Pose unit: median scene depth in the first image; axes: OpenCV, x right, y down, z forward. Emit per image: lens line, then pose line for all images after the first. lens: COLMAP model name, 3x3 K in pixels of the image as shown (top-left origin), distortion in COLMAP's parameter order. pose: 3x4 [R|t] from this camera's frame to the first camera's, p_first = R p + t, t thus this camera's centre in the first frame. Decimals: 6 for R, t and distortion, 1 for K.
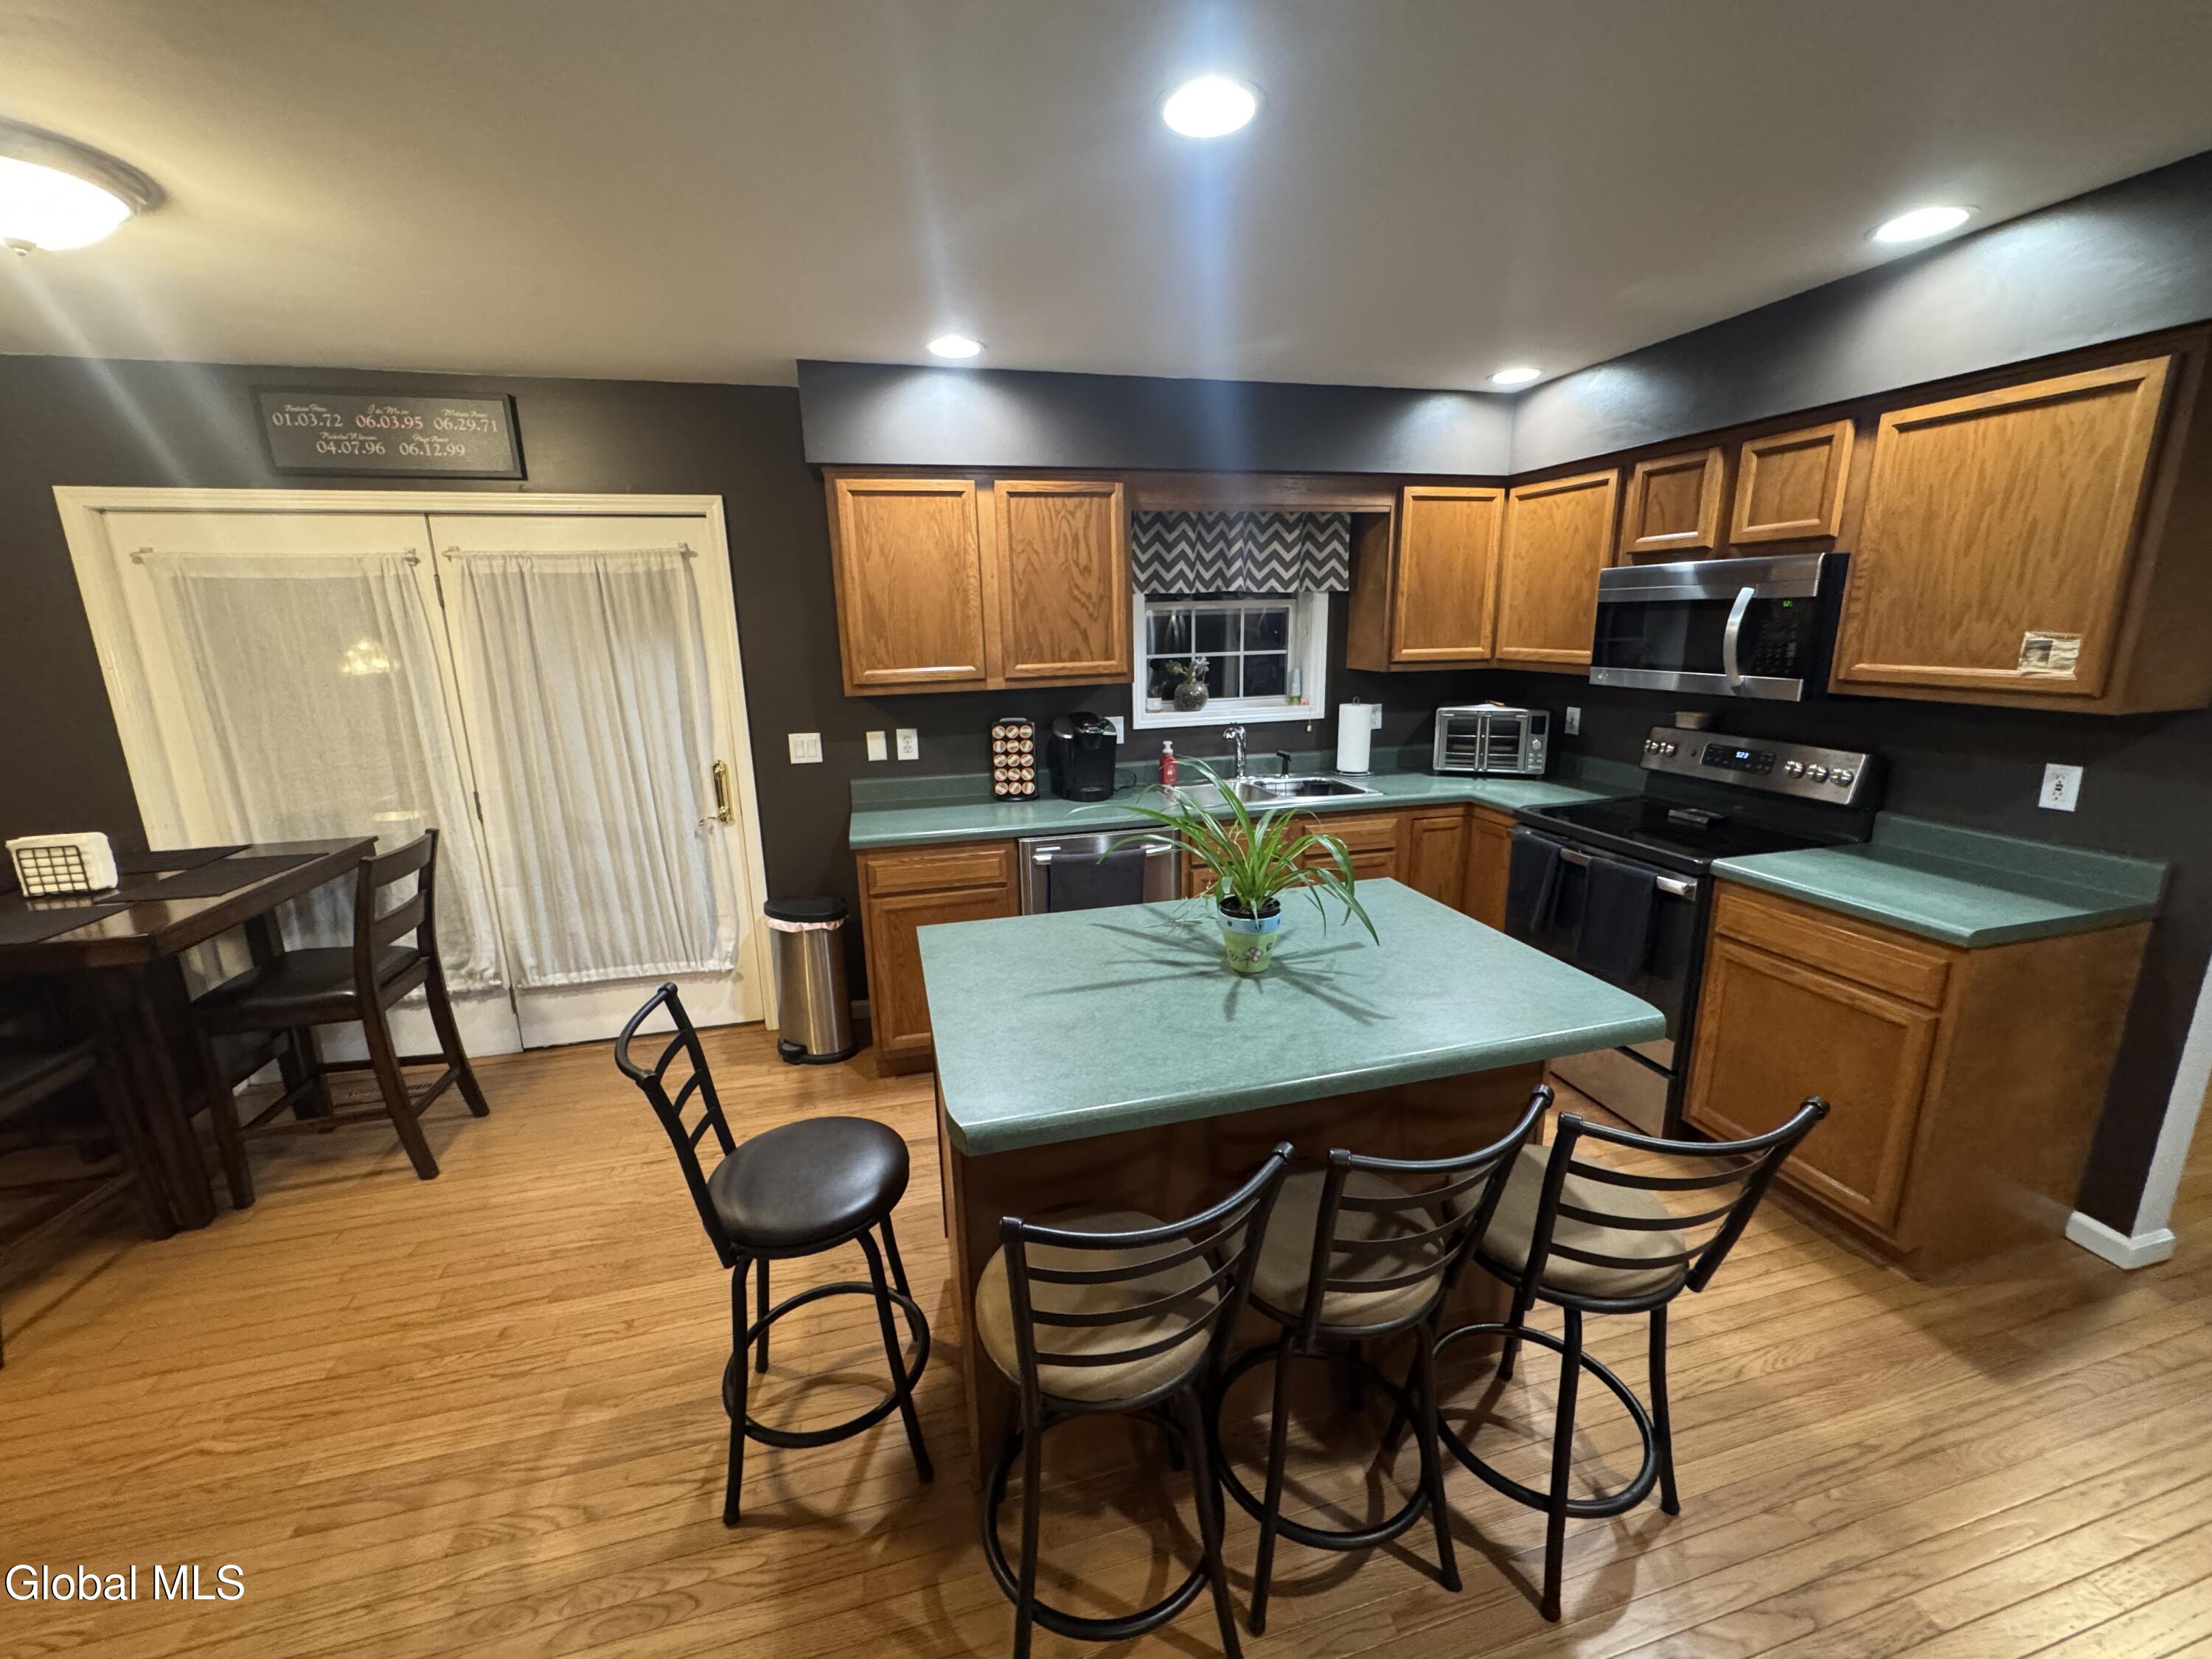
lens RADIAL K [[880.3, 0, 1102.9], [0, 880.3, 825.0], [0, 0, 1]] dist [-0.002381, 0.000363]
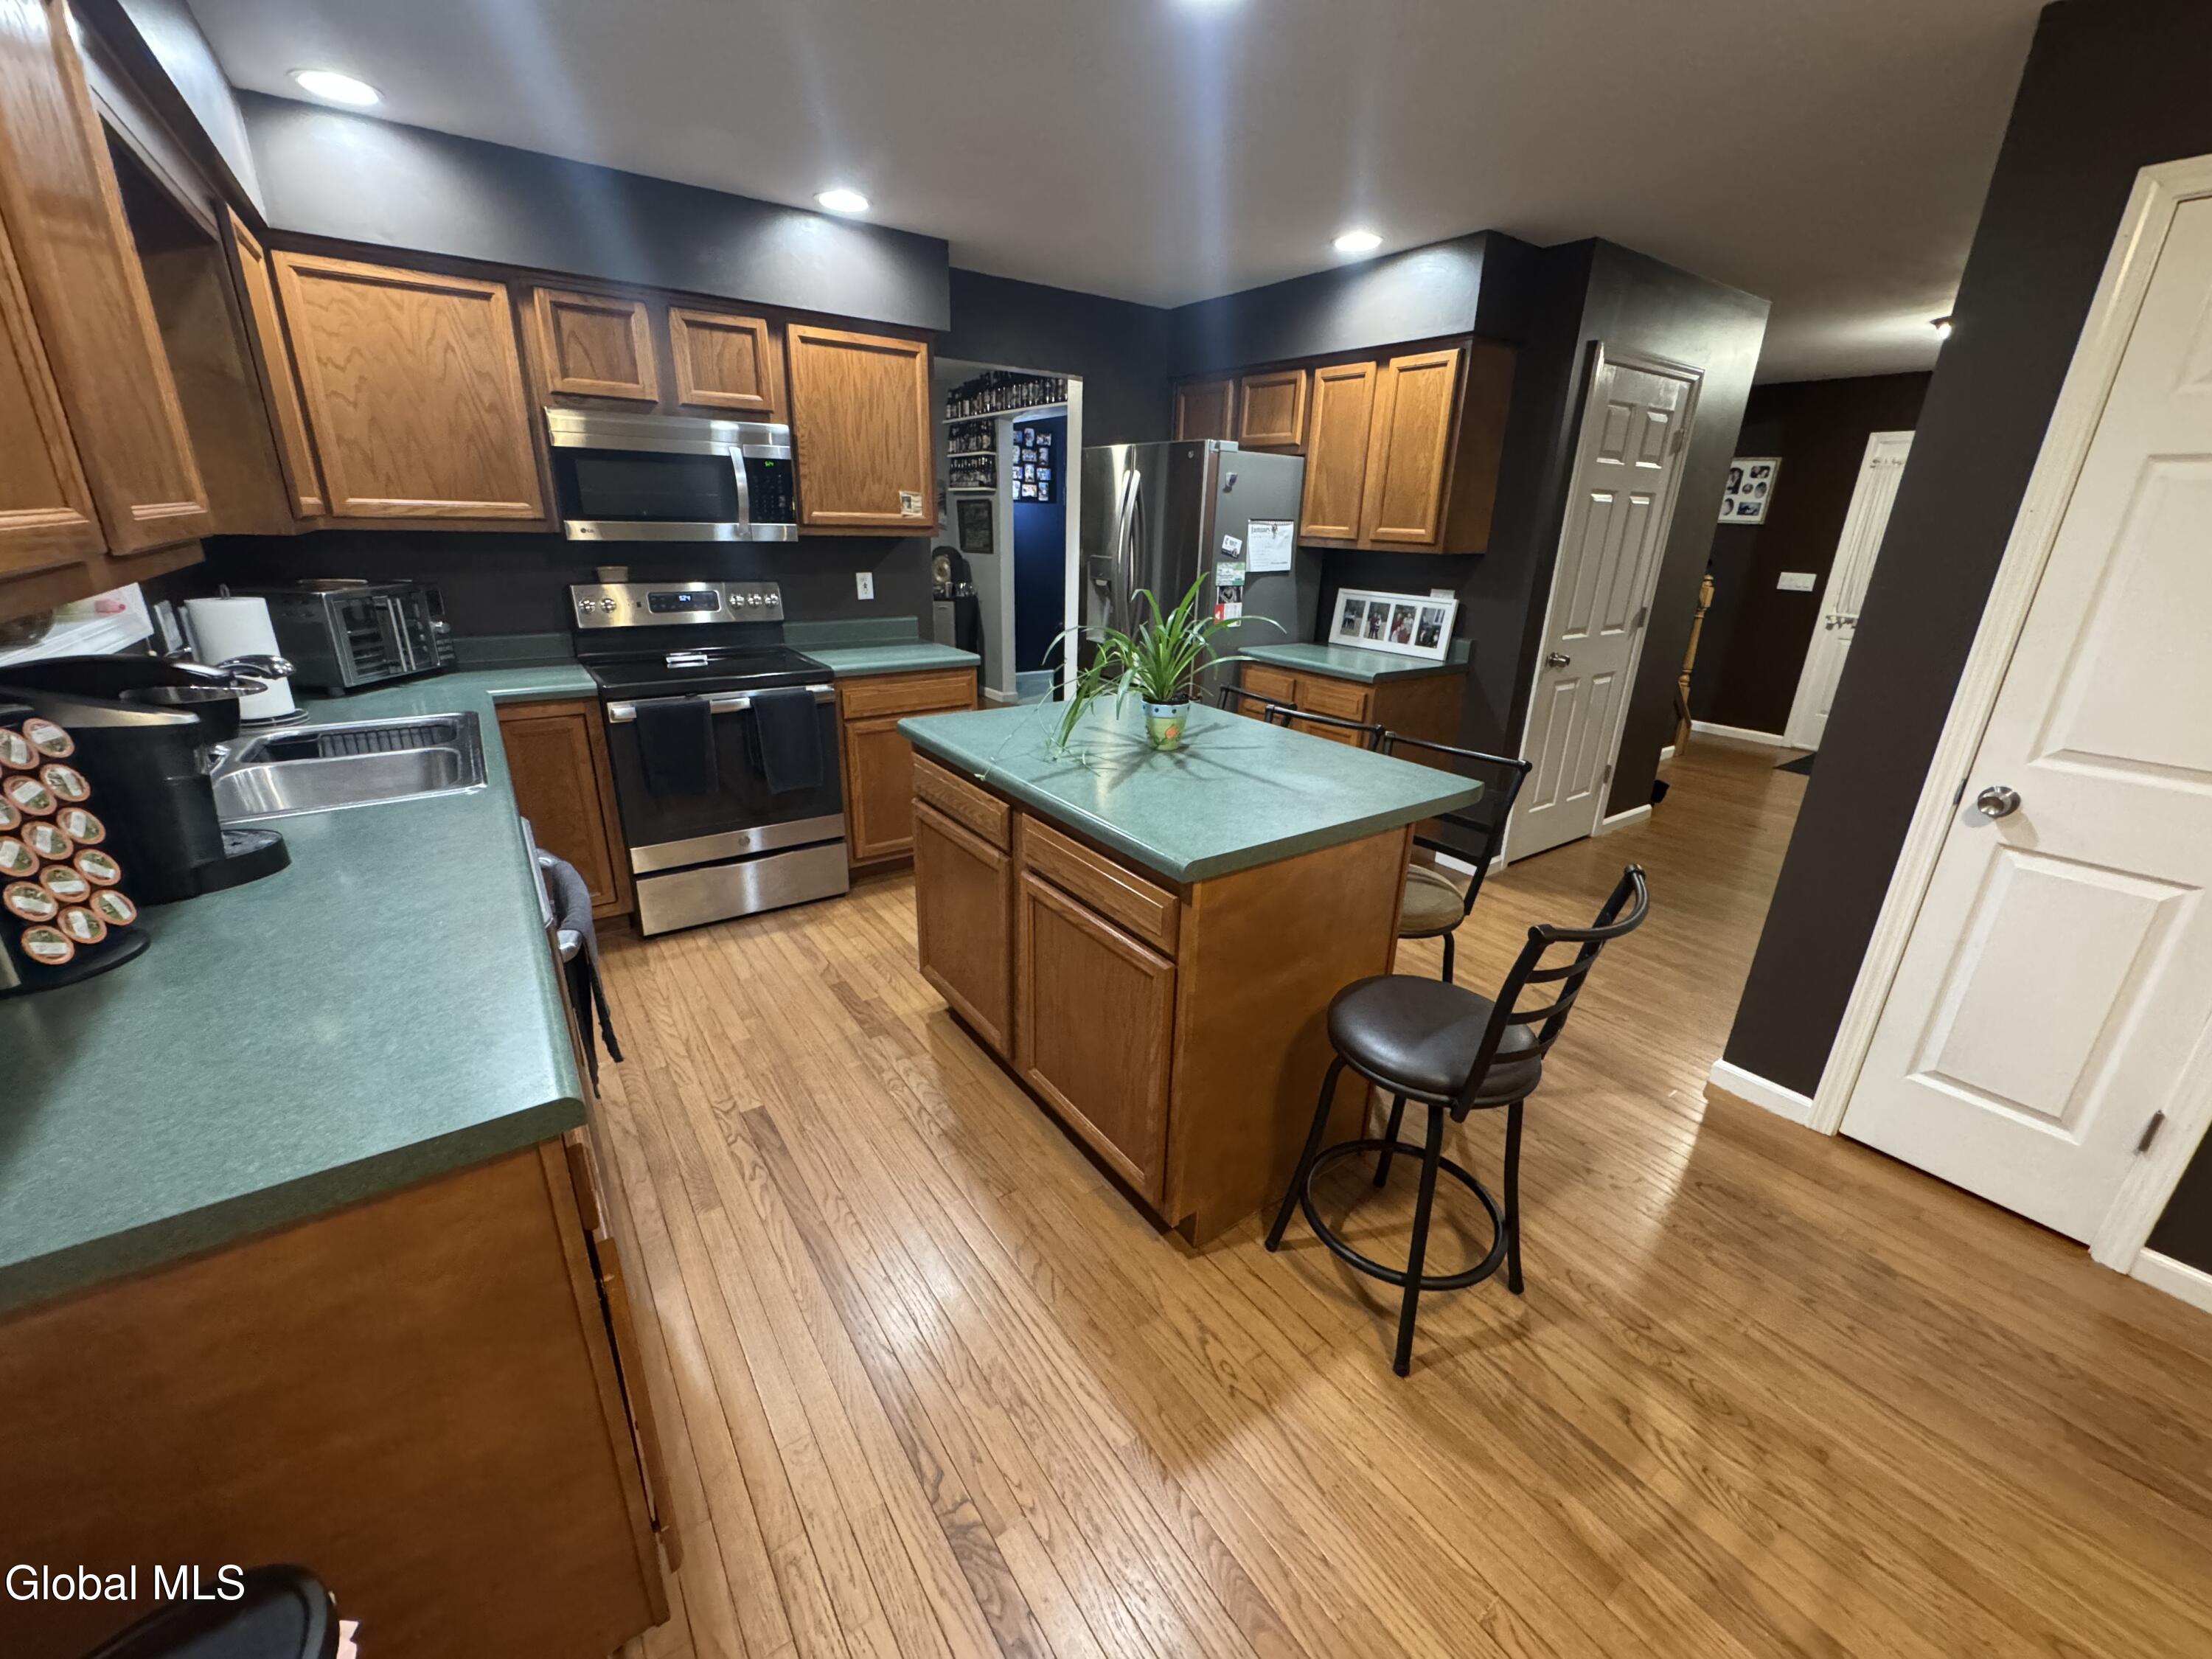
lens RADIAL K [[880.3, 0, 1107.4], [0, 880.3, 825.1], [0, 0, 1]] dist [-0.002381, 0.000363]
pose [[-0.351819, -0.301041, 0.886340, -0.580389], [0.196256, 0.902108, 0.384297, -0.144275], [-0.915263, 0.309153, -0.258298, 0.874375]]
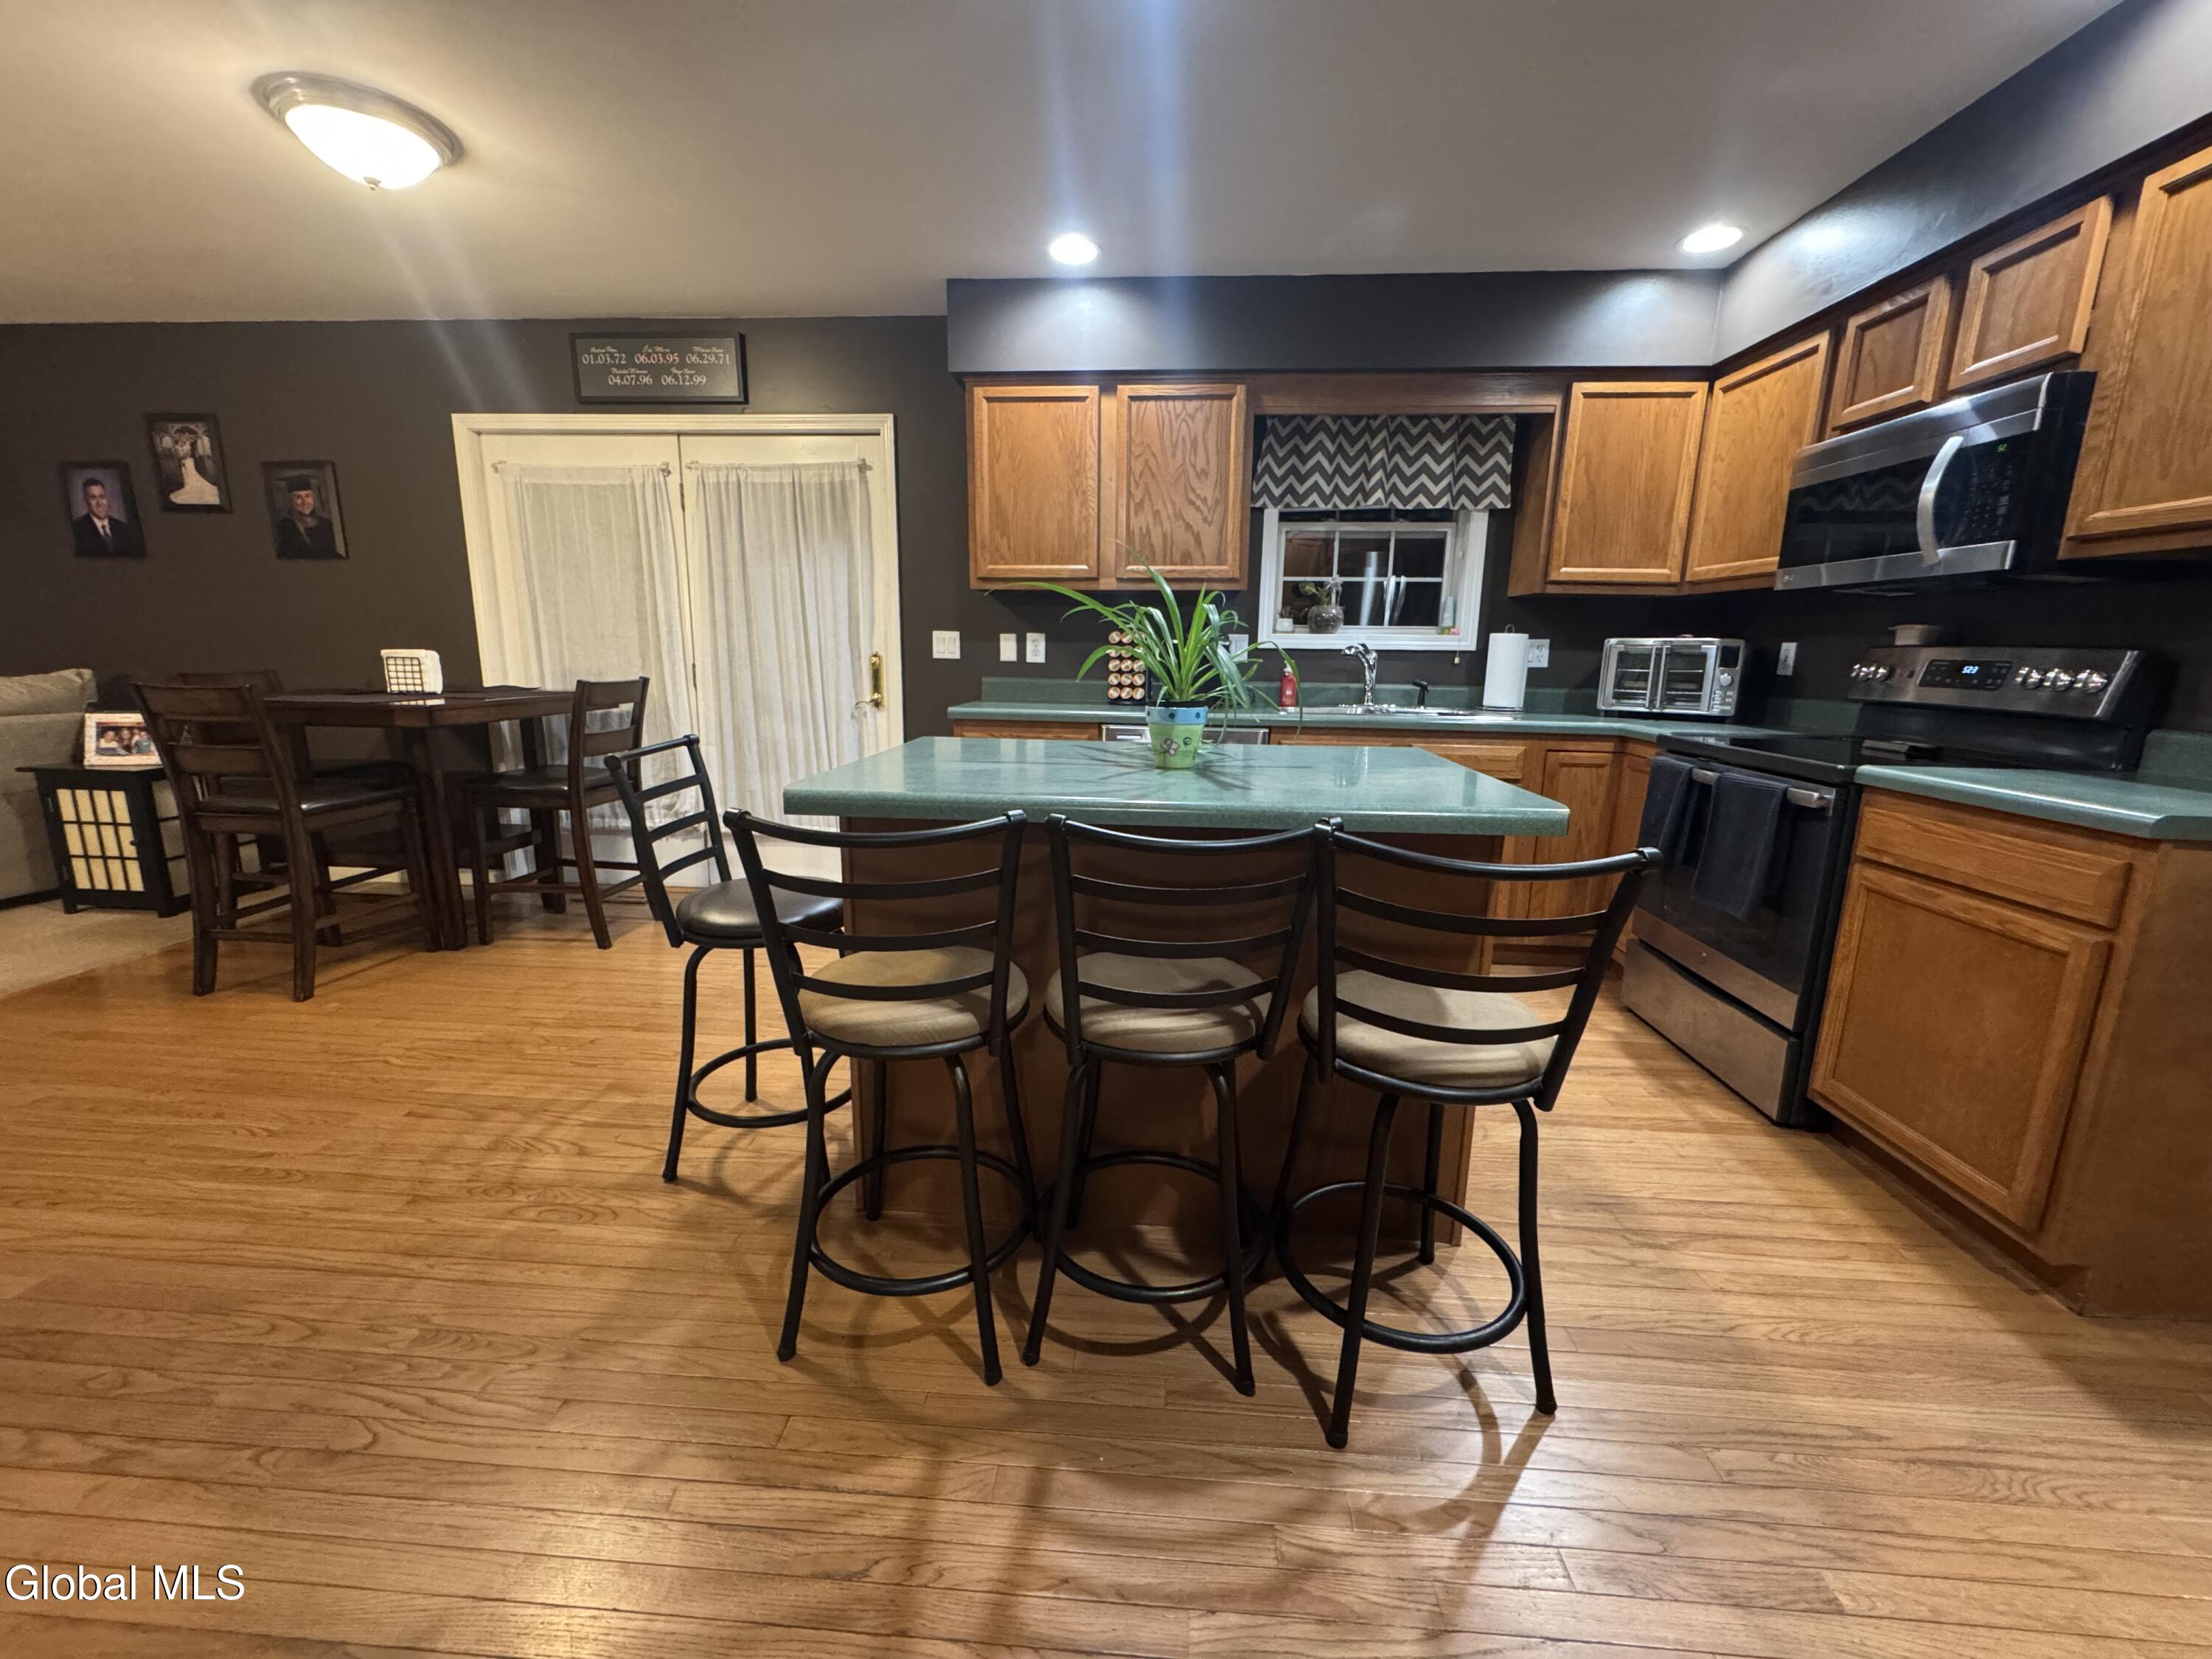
lens RADIAL K [[880.3, 0, 1102.9], [0, 880.3, 824.4], [0, 0, 1]] dist [-0.002381, 0.000363]
pose [[0.946110, 0.098585, -0.308475, 0.246109], [-0.107675, 0.994107, -0.012543, 0.150704], [0.305420, 0.045082, 0.951150, 0.019628]]
